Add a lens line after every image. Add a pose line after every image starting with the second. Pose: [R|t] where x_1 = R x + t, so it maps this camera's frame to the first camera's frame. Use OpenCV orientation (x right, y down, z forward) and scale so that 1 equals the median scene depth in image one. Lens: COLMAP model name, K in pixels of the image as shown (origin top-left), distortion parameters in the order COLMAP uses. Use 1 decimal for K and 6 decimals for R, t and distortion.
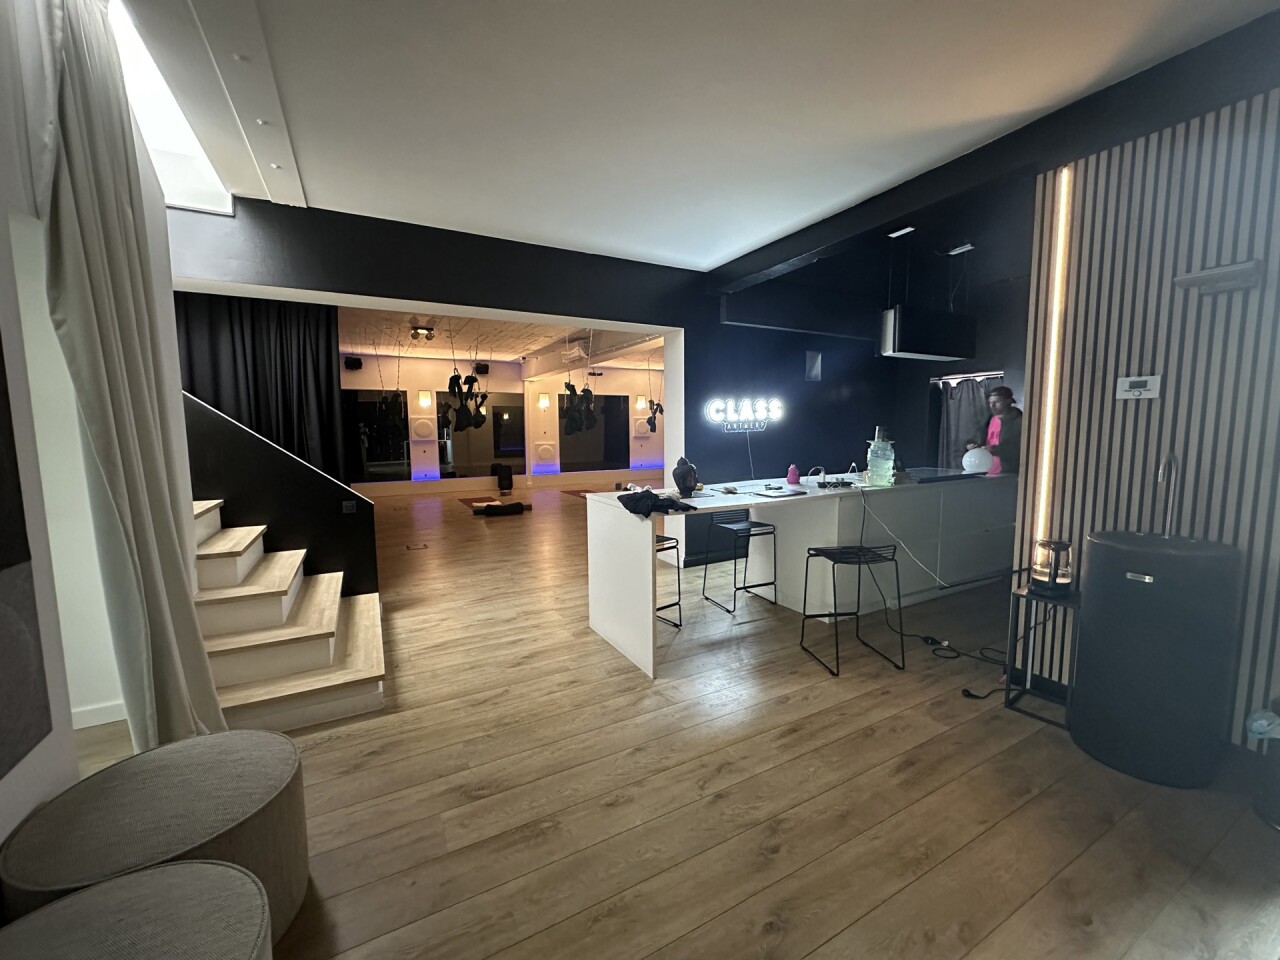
lens RADIAL K [[508.8, 0, 636.4], [0, 508.8, 479.5], [0, 0, 1]] dist [-0.005341, 0.000952]
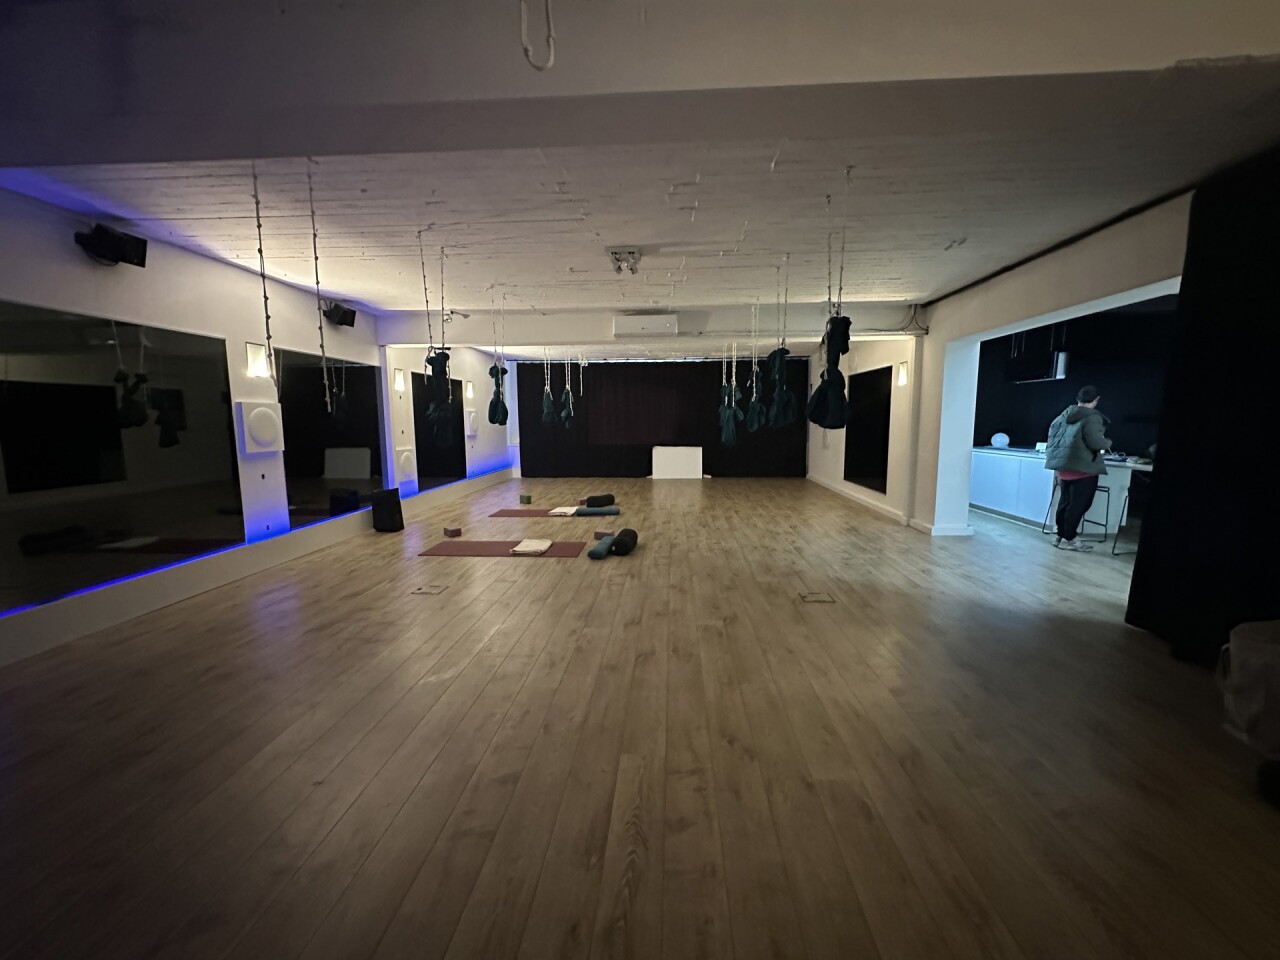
lens RADIAL K [[508.8, 0, 644.1], [0, 508.8, 474.0], [0, 0, 1]] dist [-0.005341, 0.000952]
pose [[0.527741, -0.093893, 0.844200, -0.629164], [0.090389, 0.994436, 0.054097, -0.051038], [-0.844583, 0.047757, 0.533291, 0.465767]]
